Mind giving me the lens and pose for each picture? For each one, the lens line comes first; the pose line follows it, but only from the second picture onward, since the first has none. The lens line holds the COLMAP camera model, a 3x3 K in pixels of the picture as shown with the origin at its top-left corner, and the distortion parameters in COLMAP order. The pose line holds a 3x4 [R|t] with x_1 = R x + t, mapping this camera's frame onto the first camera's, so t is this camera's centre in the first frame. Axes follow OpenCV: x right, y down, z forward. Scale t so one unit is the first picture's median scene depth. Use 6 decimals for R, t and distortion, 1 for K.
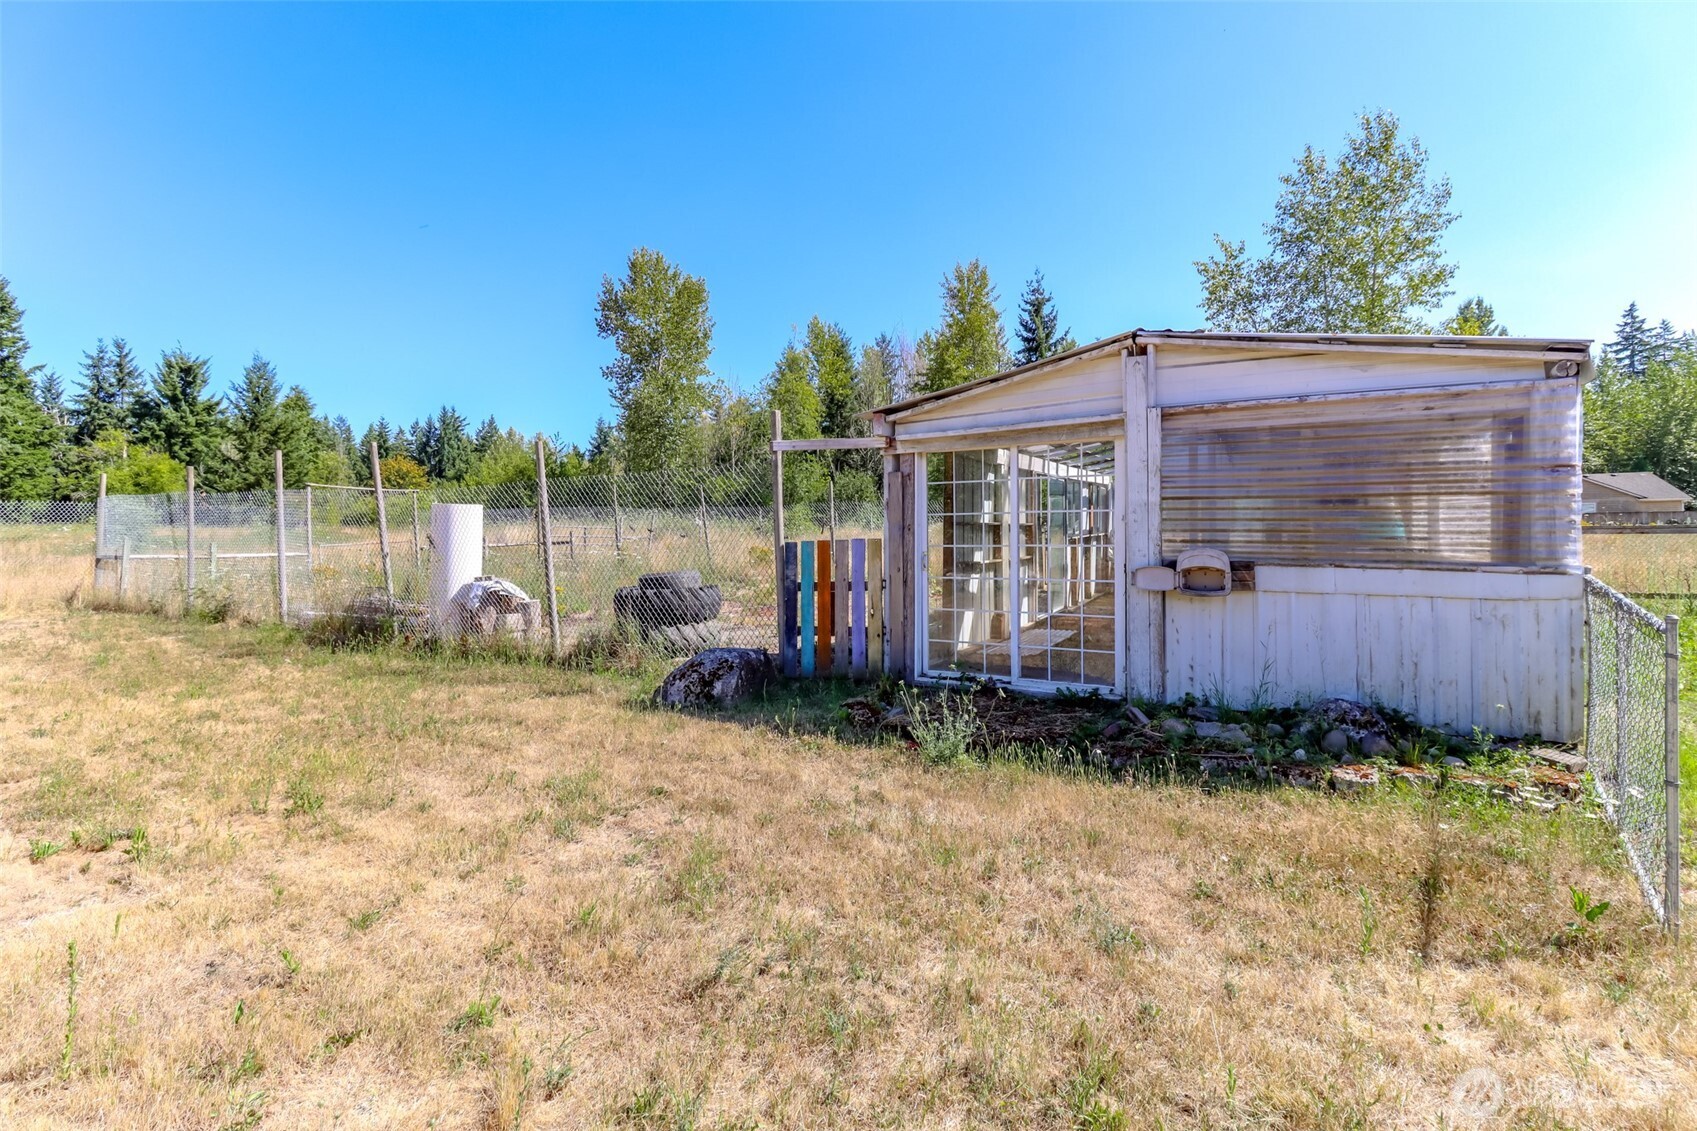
lens RADIAL K [[771.3, 0, 845.5], [0, 771.3, 533.3], [0, 0, 1]] dist [-0.000182, 0.000144]
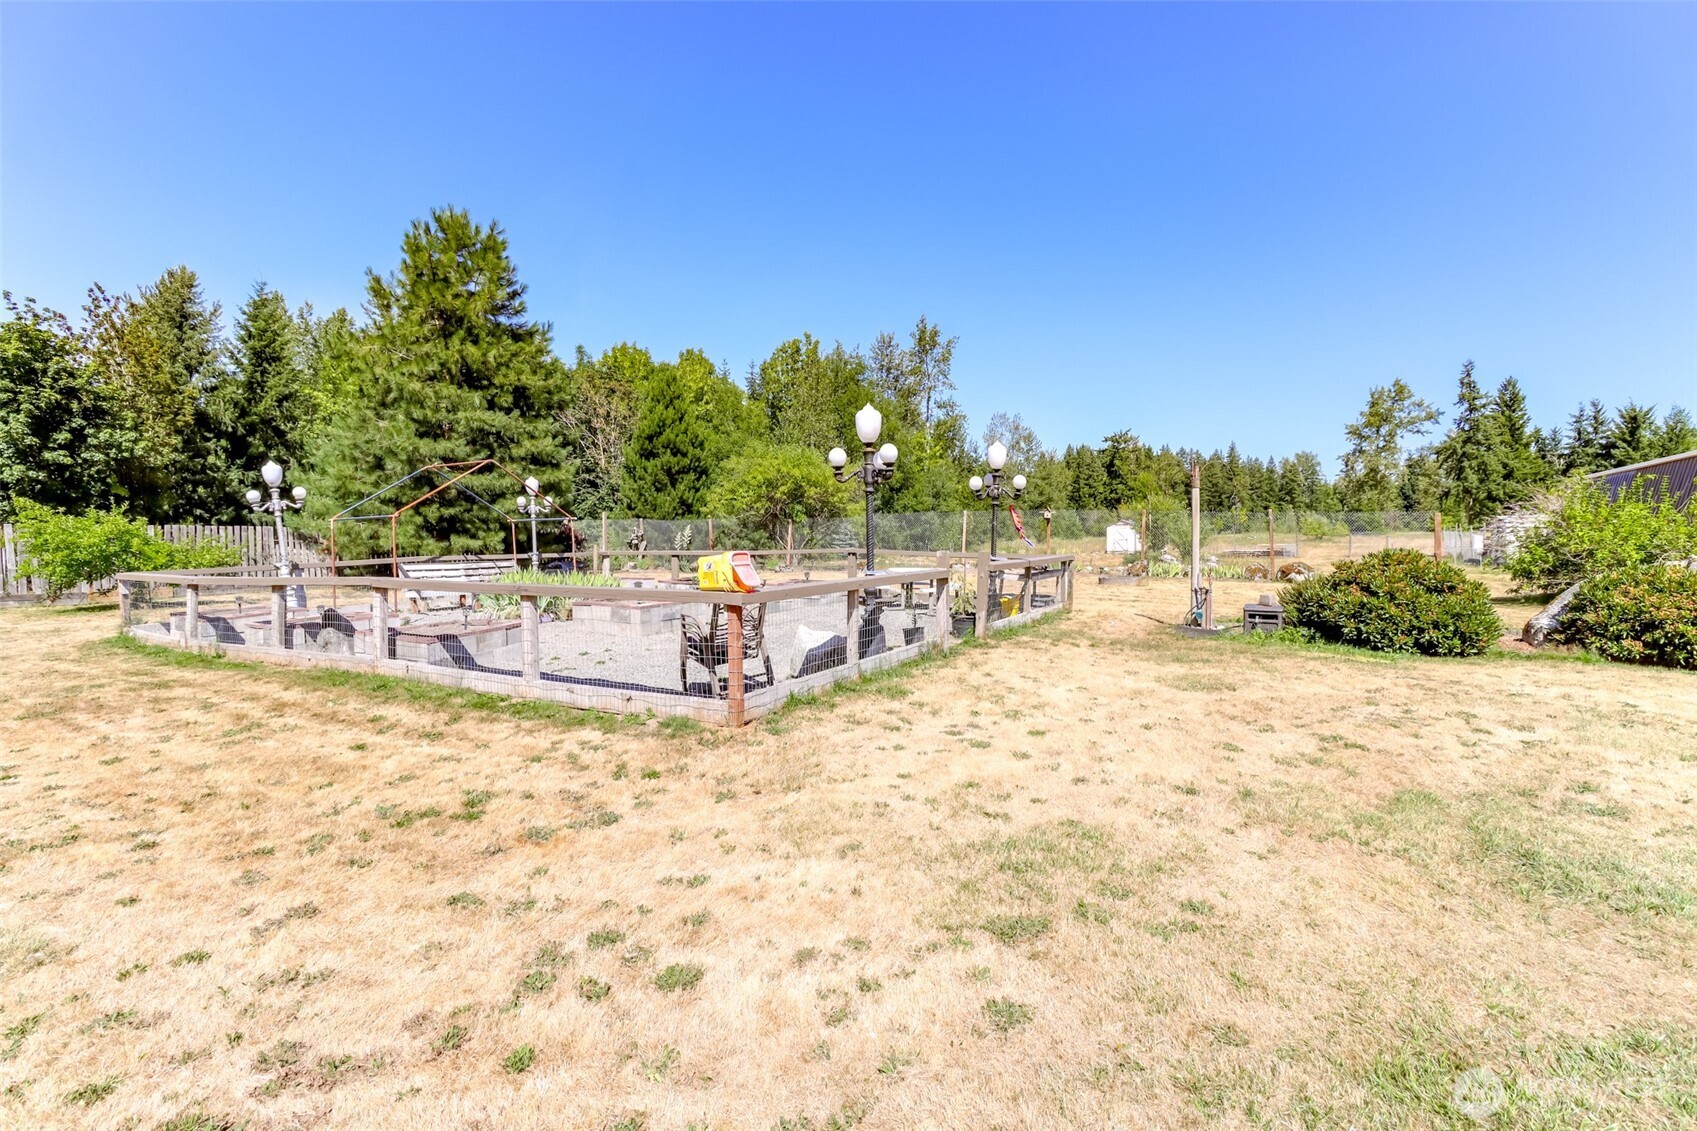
lens RADIAL K [[771.3, 0, 845.5], [0, 771.3, 533.3], [0, 0, 1]] dist [-0.000182, 0.000144]
pose [[-0.035861, 0.007244, -0.999331, 0.630633], [-0.008618, 0.999934, 0.007558, -0.006585], [0.999320, 0.008883, -0.035796, -0.387159]]
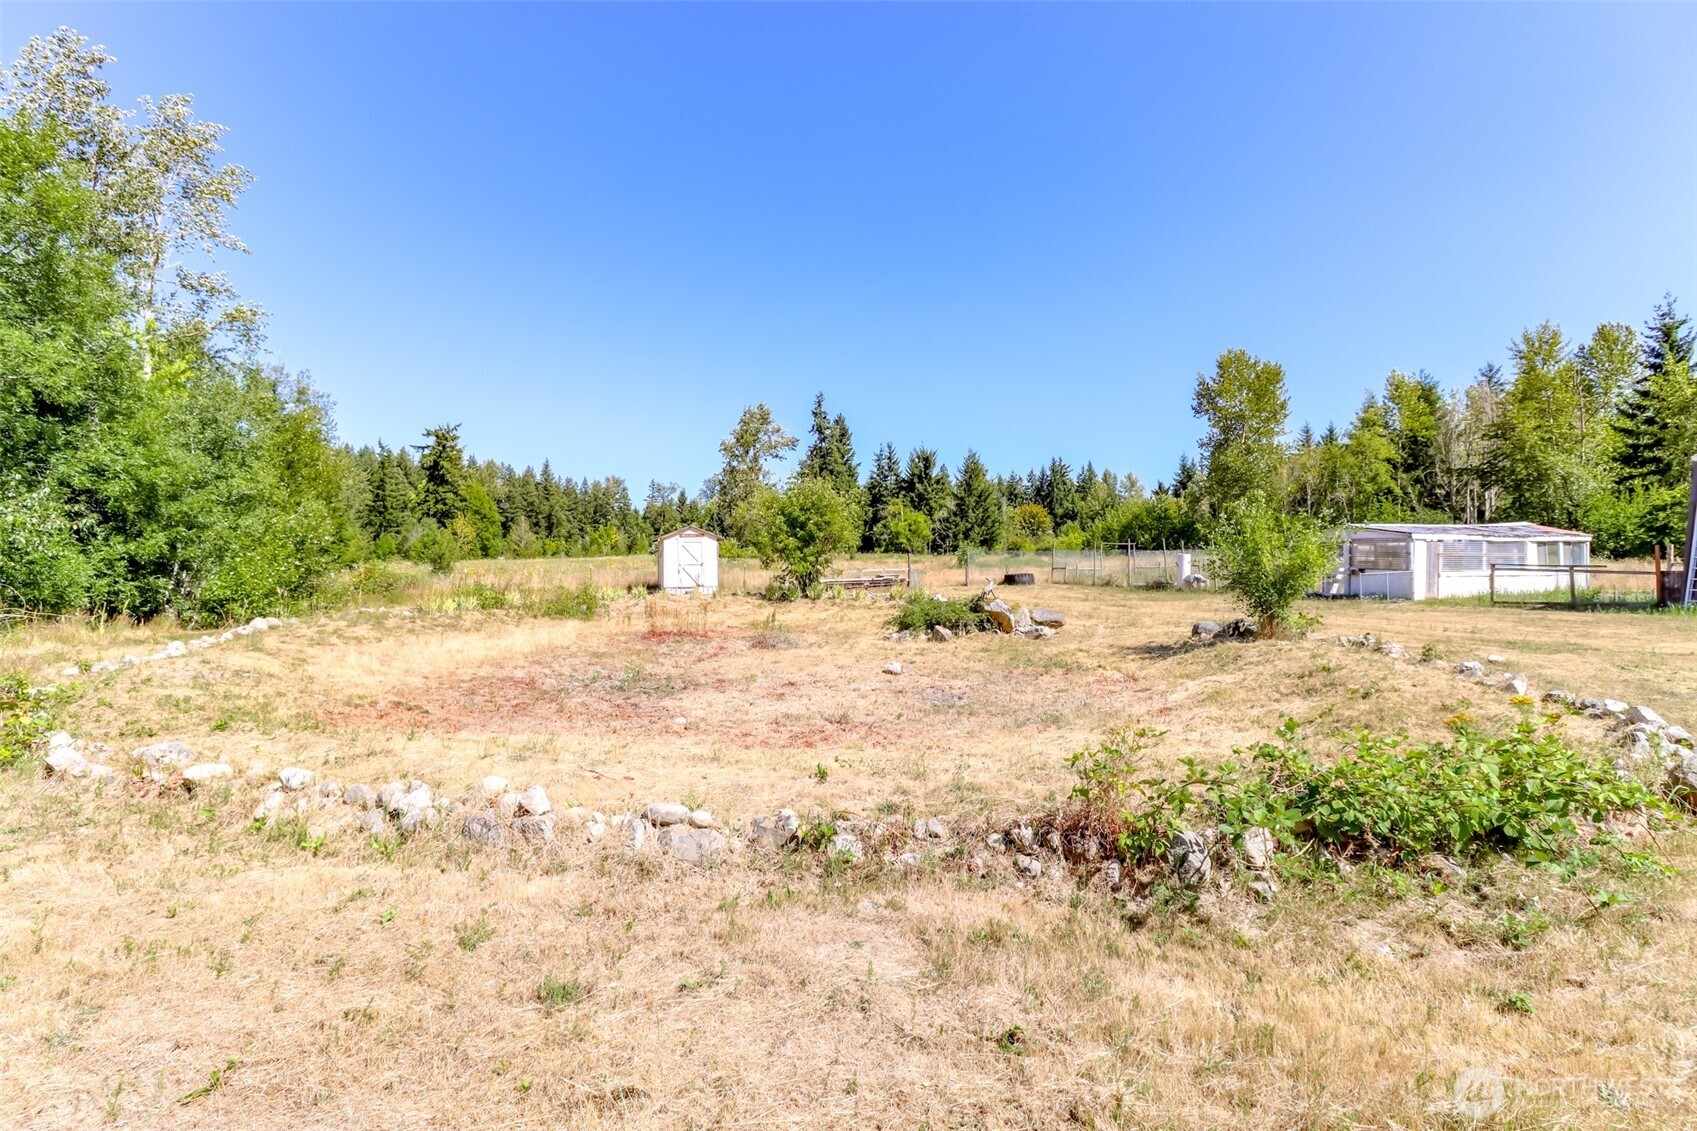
lens RADIAL K [[771.3, 0, 845.5], [0, 771.3, 533.3], [0, 0, 1]] dist [-0.000182, 0.000144]
pose [[0.756075, -0.015524, -0.654301, 0.092830], [-0.007492, 0.999448, -0.032371, -0.000413], [0.654443, 0.029377, 0.755541, -0.384314]]
